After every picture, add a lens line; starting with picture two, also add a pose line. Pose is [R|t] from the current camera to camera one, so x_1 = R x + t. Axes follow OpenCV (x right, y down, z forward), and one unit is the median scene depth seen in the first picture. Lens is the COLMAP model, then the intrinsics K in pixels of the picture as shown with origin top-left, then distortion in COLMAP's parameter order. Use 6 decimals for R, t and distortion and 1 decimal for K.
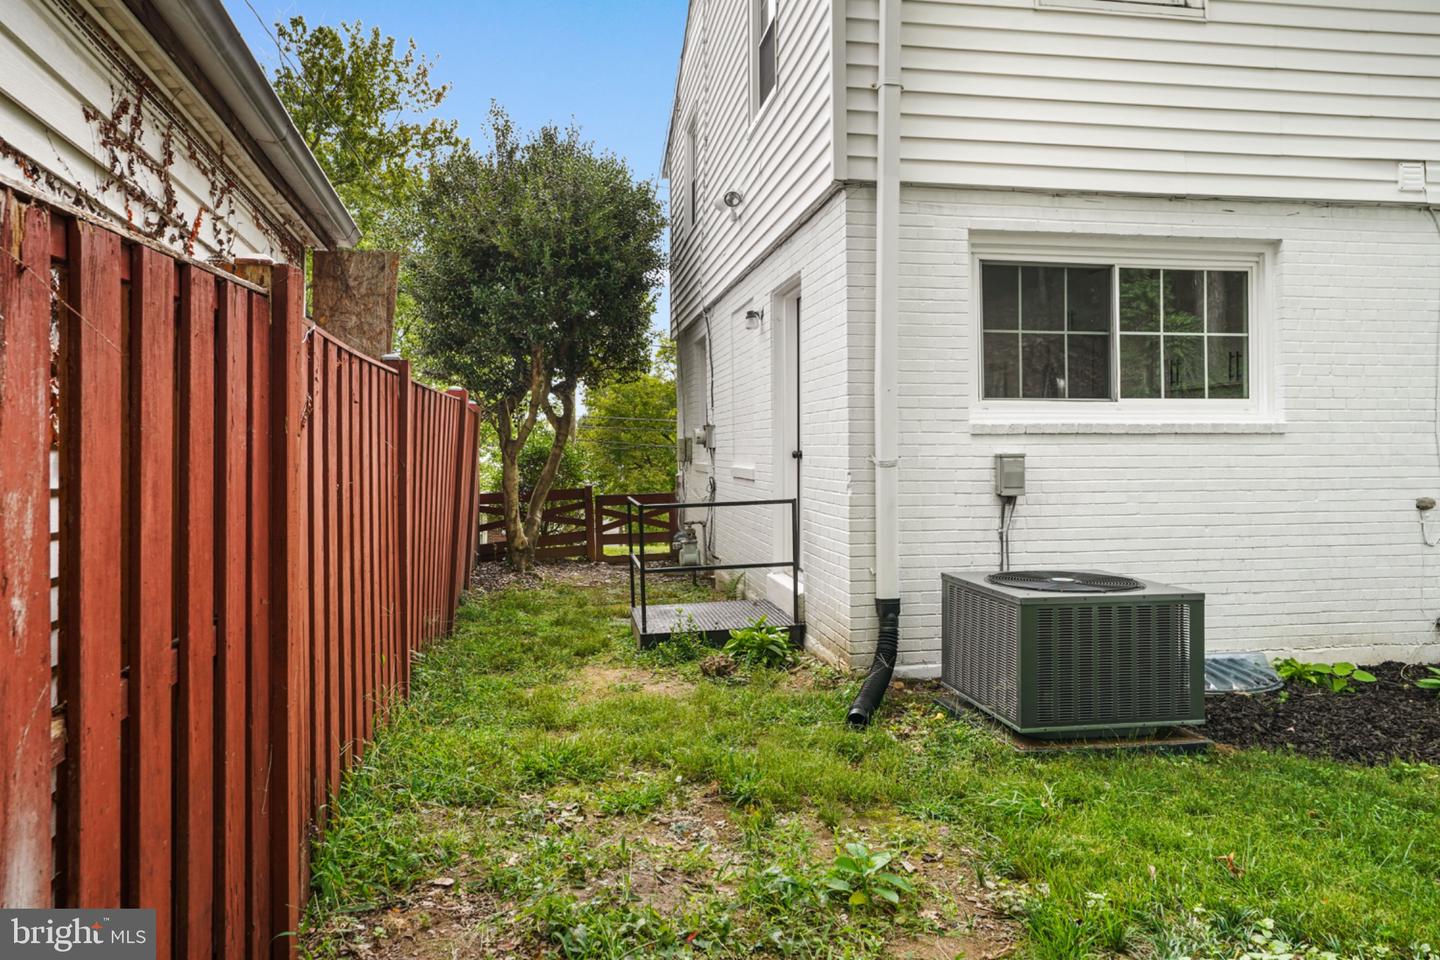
lens RADIAL K [[977.1, 0, 713.6], [0, 977.1, 441.1], [0, 0, 1]] dist [-0.009302, 0.023483]
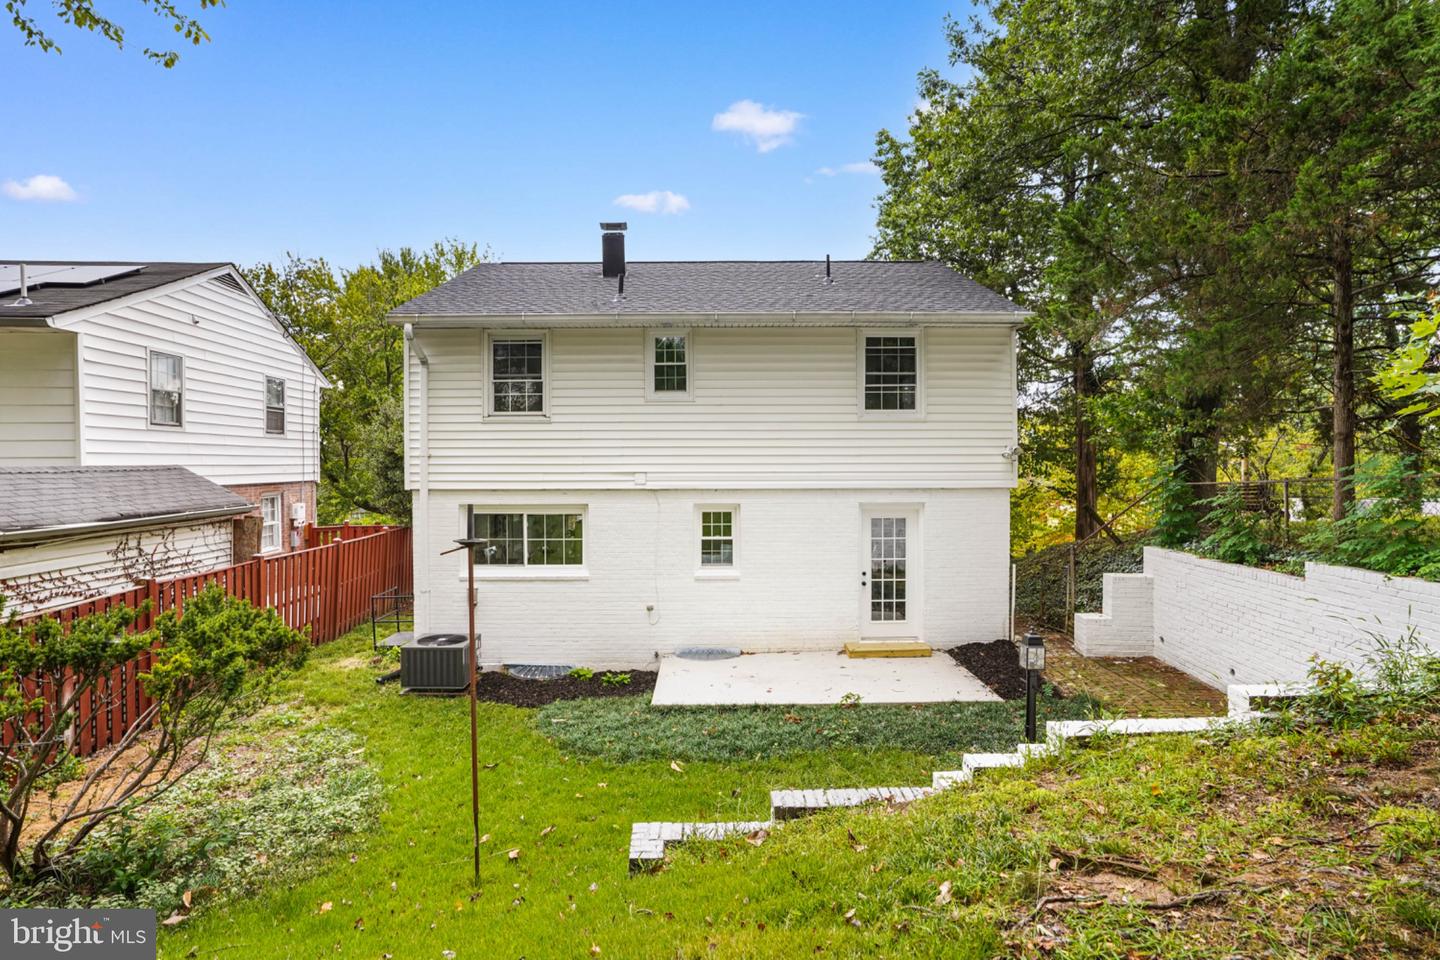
lens RADIAL K [[793.3, 0, 715.1], [0, 793.3, 481.6], [0, 0, 1]] dist [-0.003560, 0.003909]
pose [[0.988922, 0.002197, -0.148421, 1.218153], [0.002273, 0.999549, 0.029944, -0.326391], [0.148420, -0.029949, 0.988471, -1.002036]]
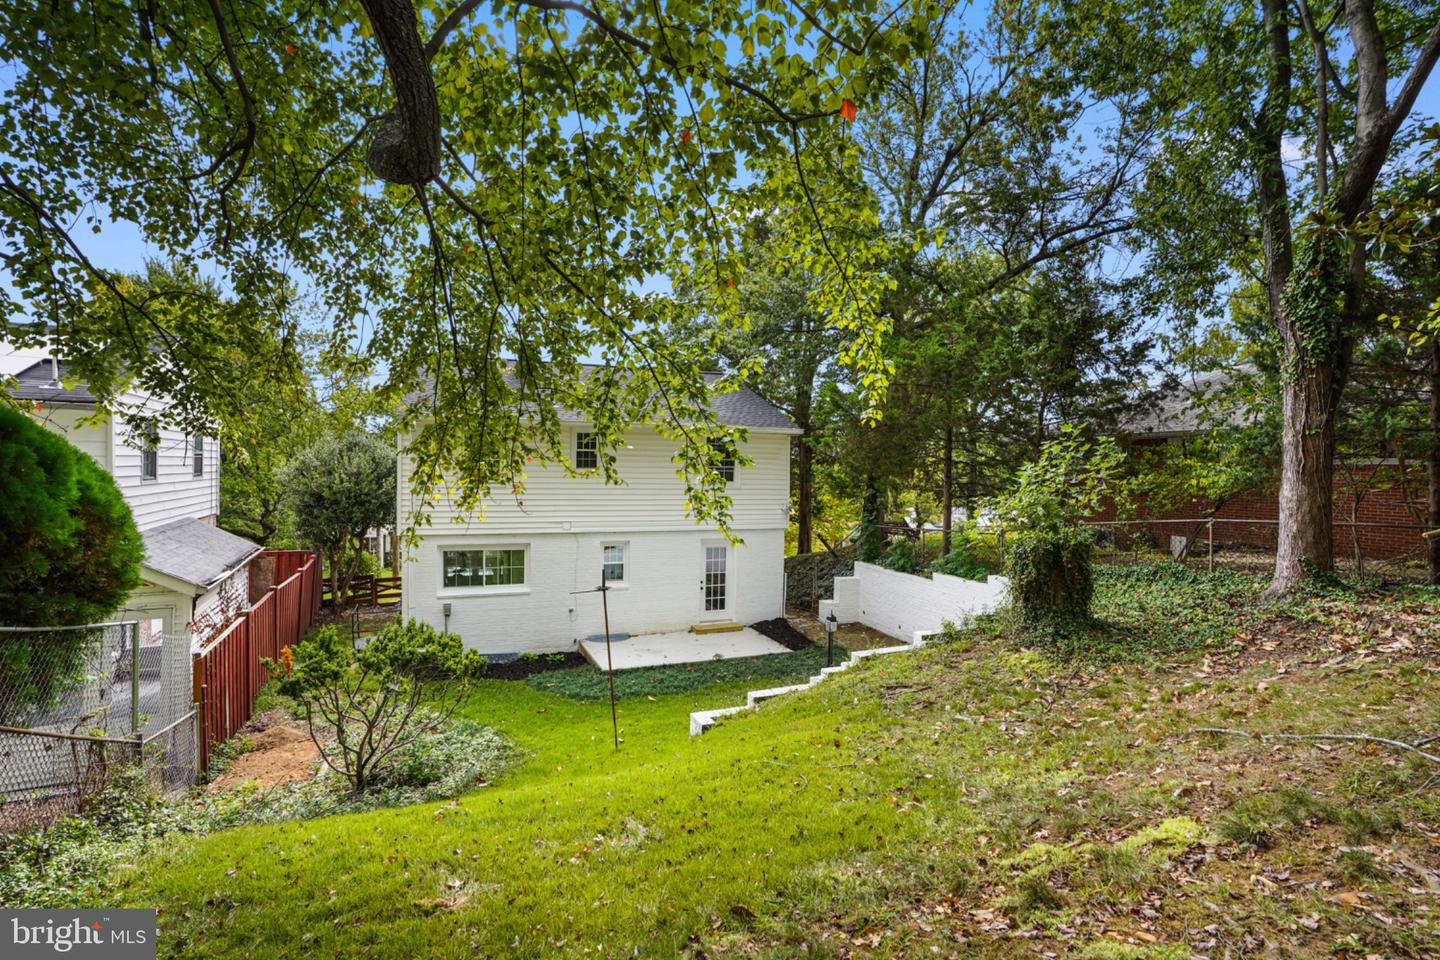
lens RADIAL K [[711.5, 0, 716.7], [0, 711.5, 477.2], [0, 0, 1]] dist [-0.051631, -0.000207]
pose [[0.974895, 0.011694, 0.222357, 0.672265], [-0.017569, 0.999546, 0.024460, -0.542718], [-0.221970, -0.027753, 0.974658, -1.842223]]
